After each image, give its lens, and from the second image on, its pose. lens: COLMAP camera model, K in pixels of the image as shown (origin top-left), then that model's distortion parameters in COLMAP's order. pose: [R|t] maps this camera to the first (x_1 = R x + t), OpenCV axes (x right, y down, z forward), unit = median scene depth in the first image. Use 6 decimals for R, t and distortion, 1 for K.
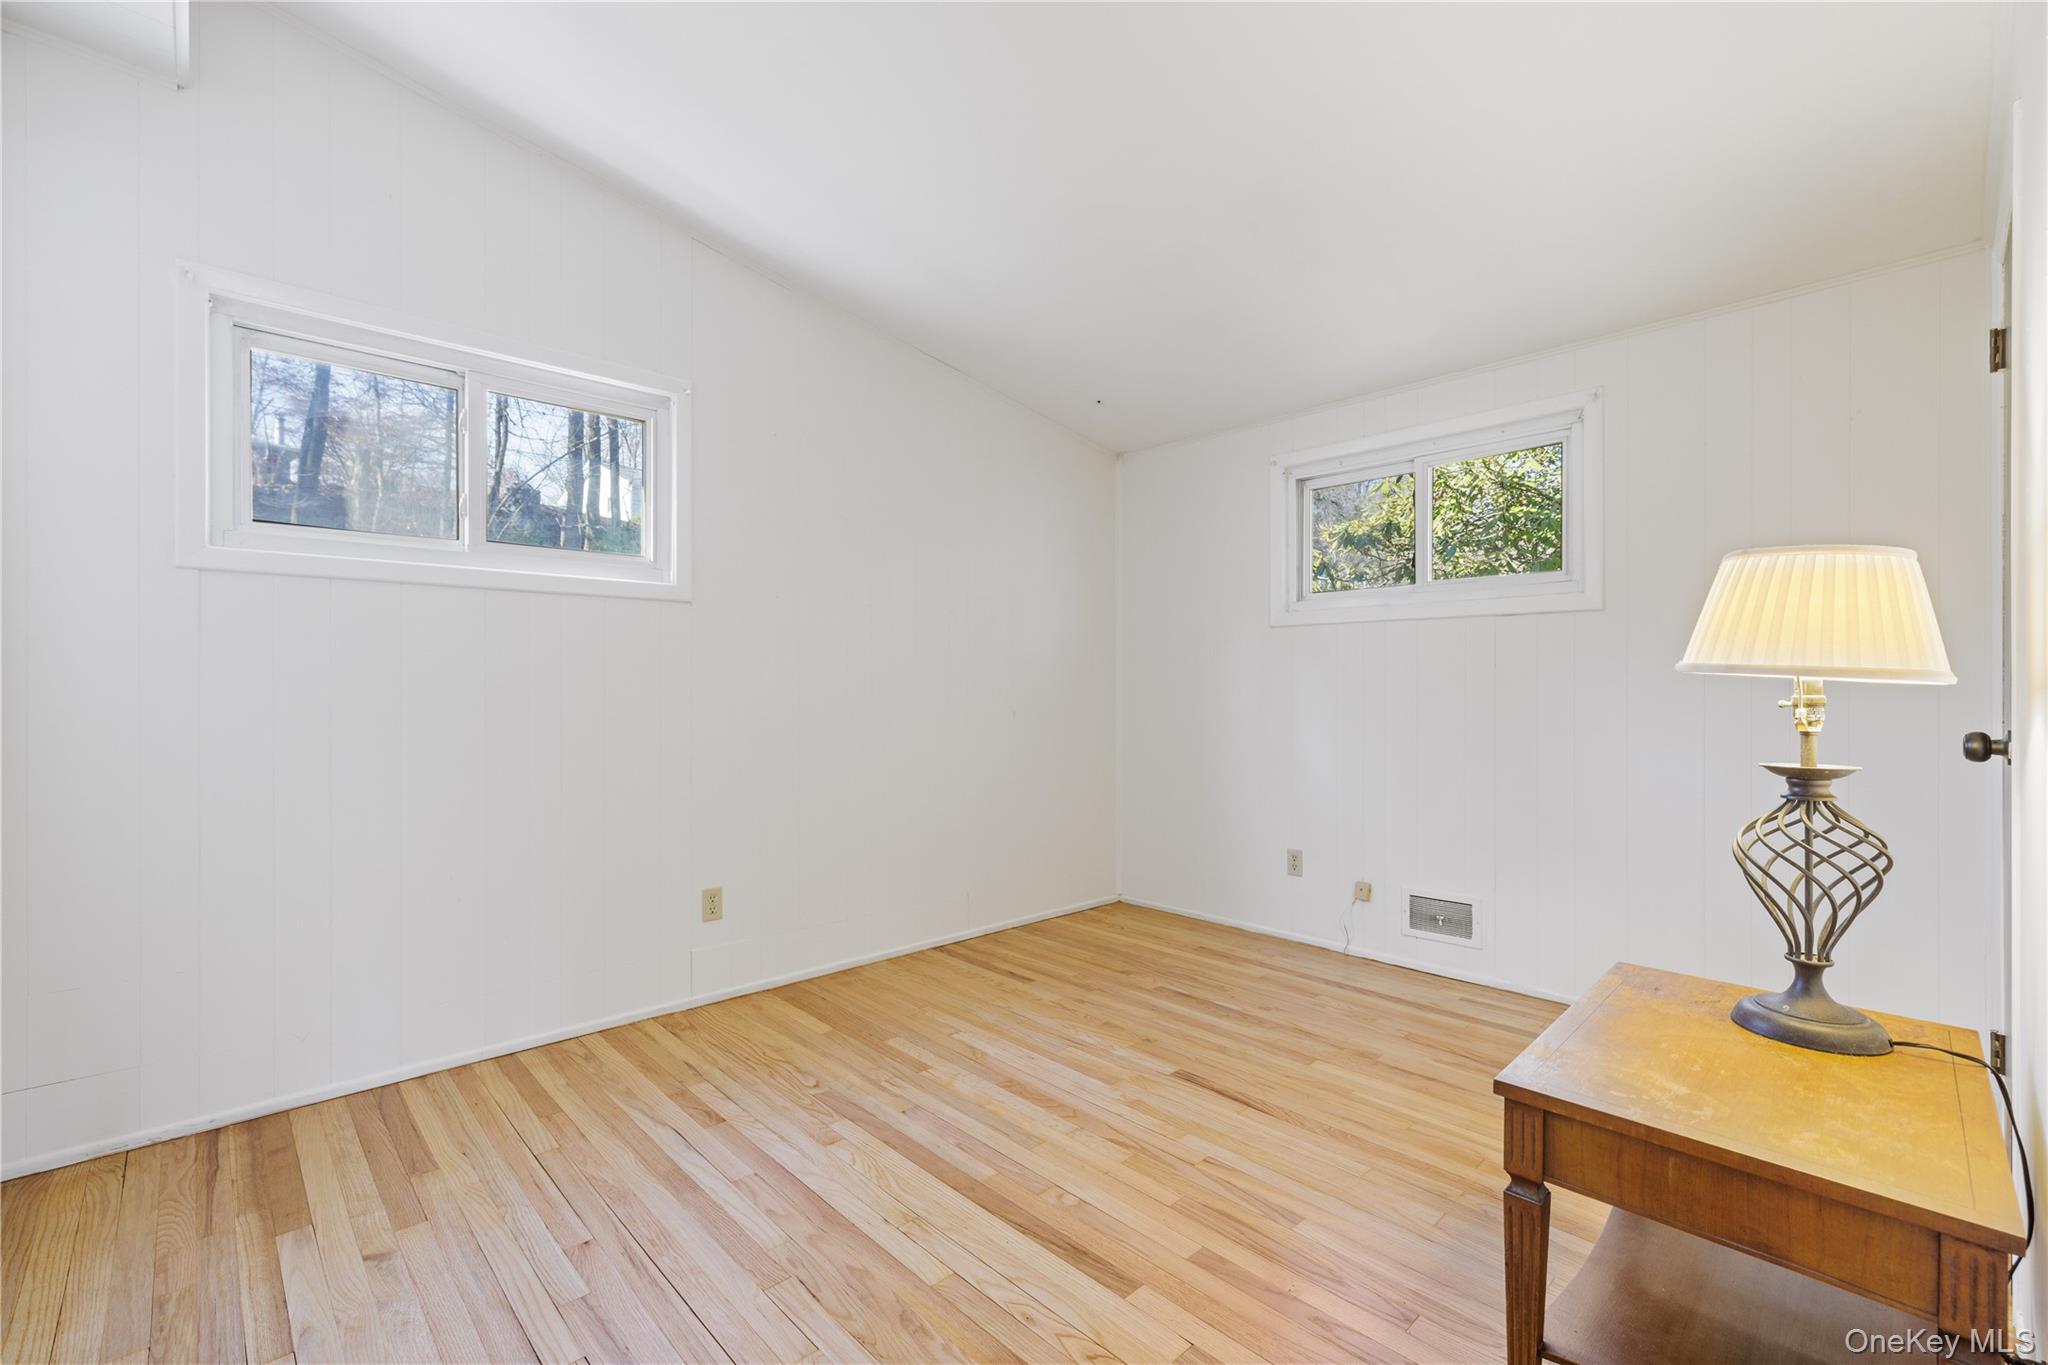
lens RADIAL K [[859.2, 0, 1024.0], [0, 859.2, 682.5], [0, 0, 1]] dist [-0.000135, 0.000185]
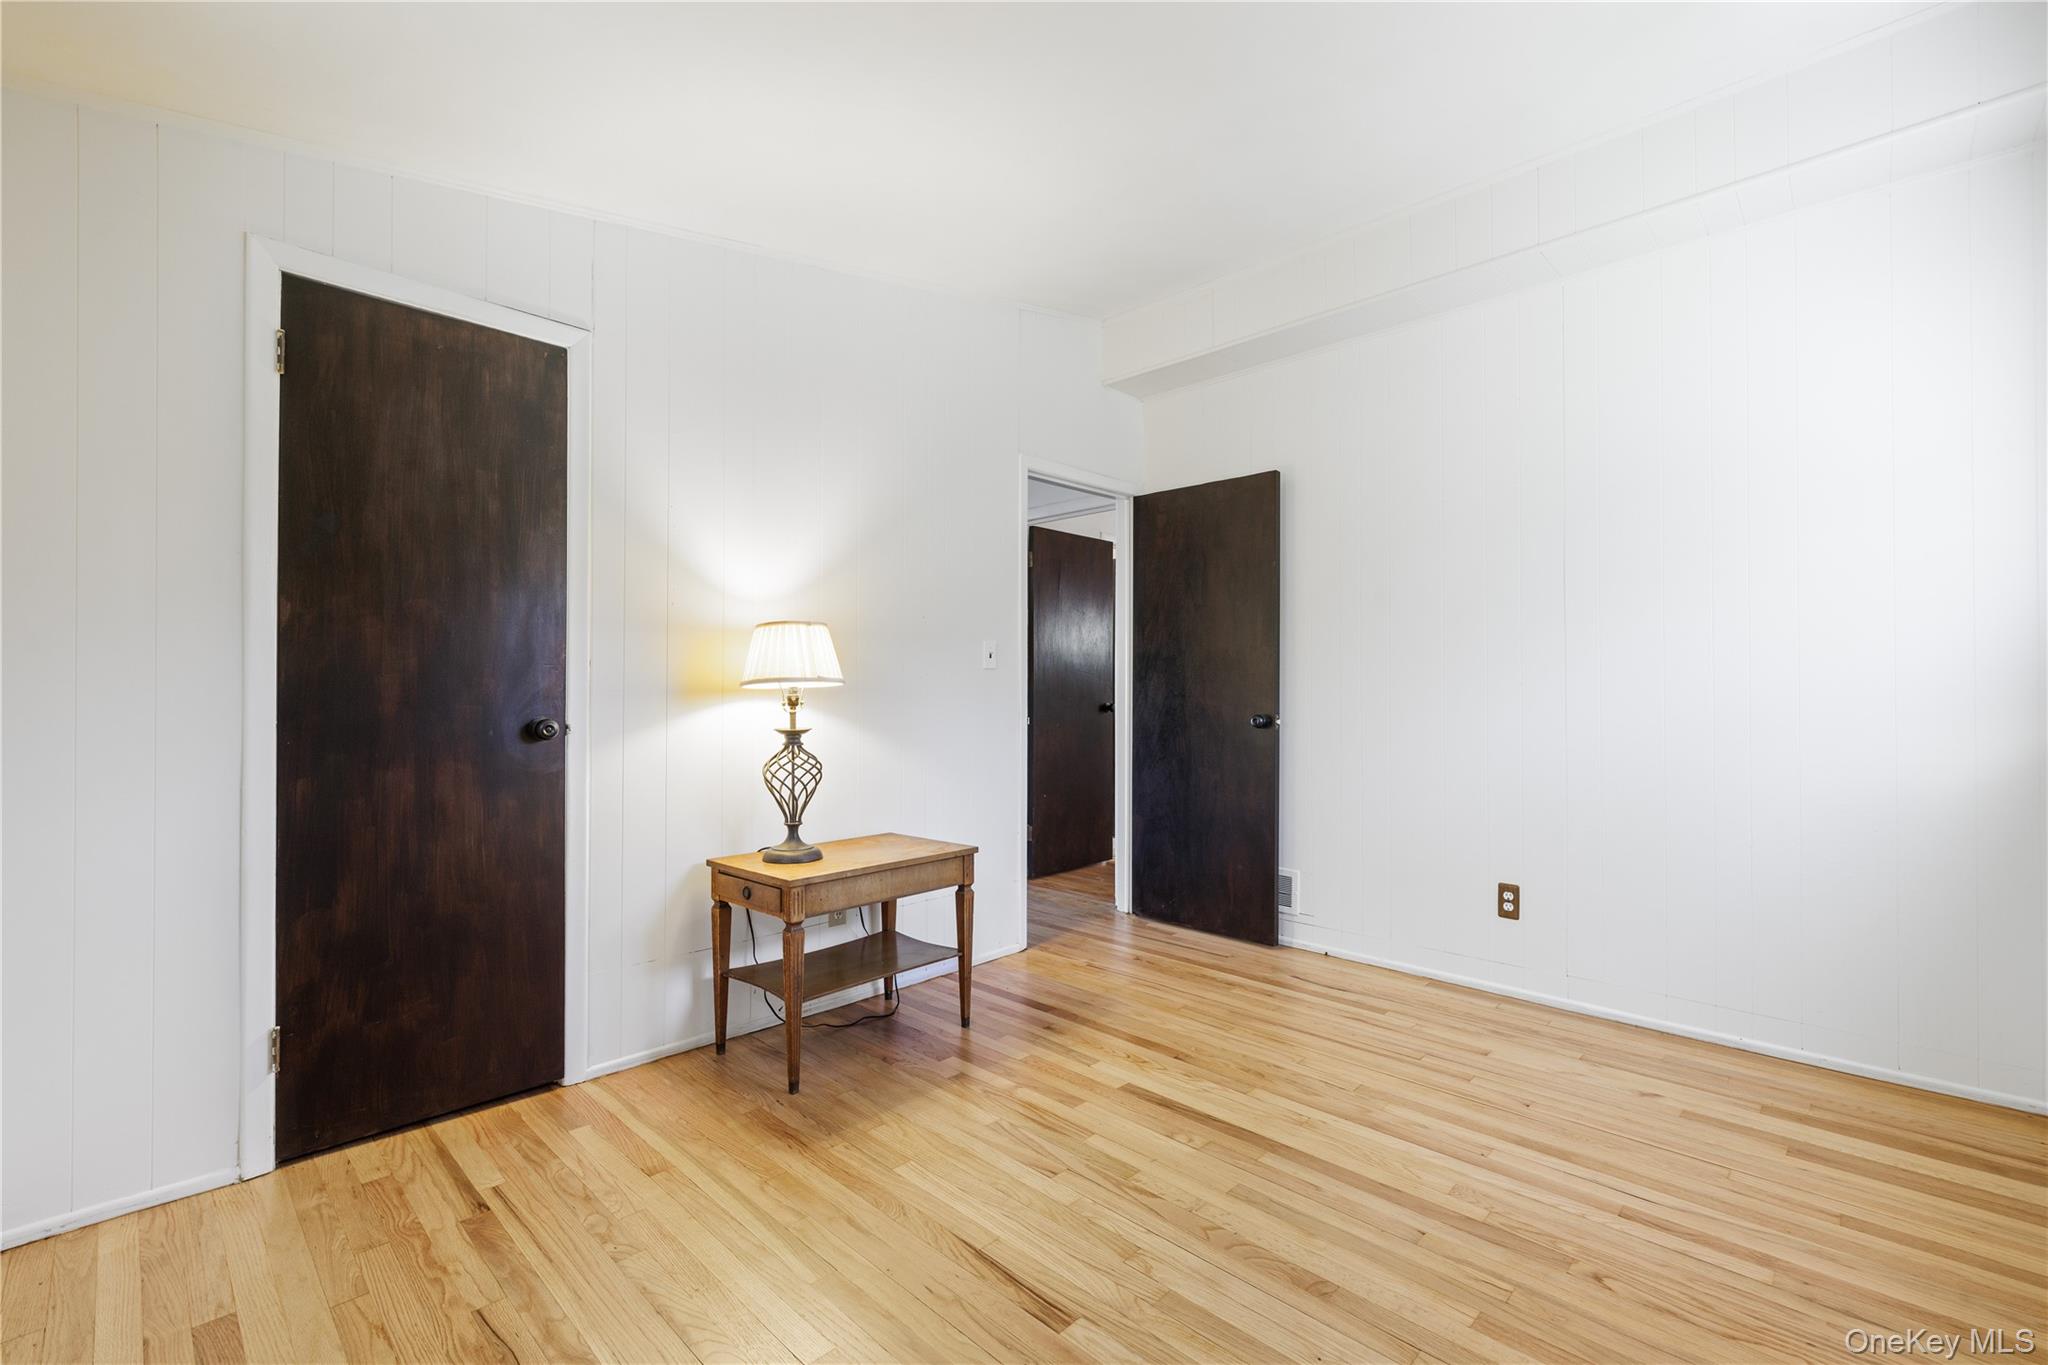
lens RADIAL K [[859.2, 0, 1024.0], [0, 859.2, 682.5], [0, 0, 1]] dist [-0.000135, 0.000185]
pose [[-0.999178, -0.009019, -0.039521, 0.311059], [-0.008494, 0.999873, -0.013450, 0.010819], [0.039637, -0.013104, -0.999128, 2.122501]]
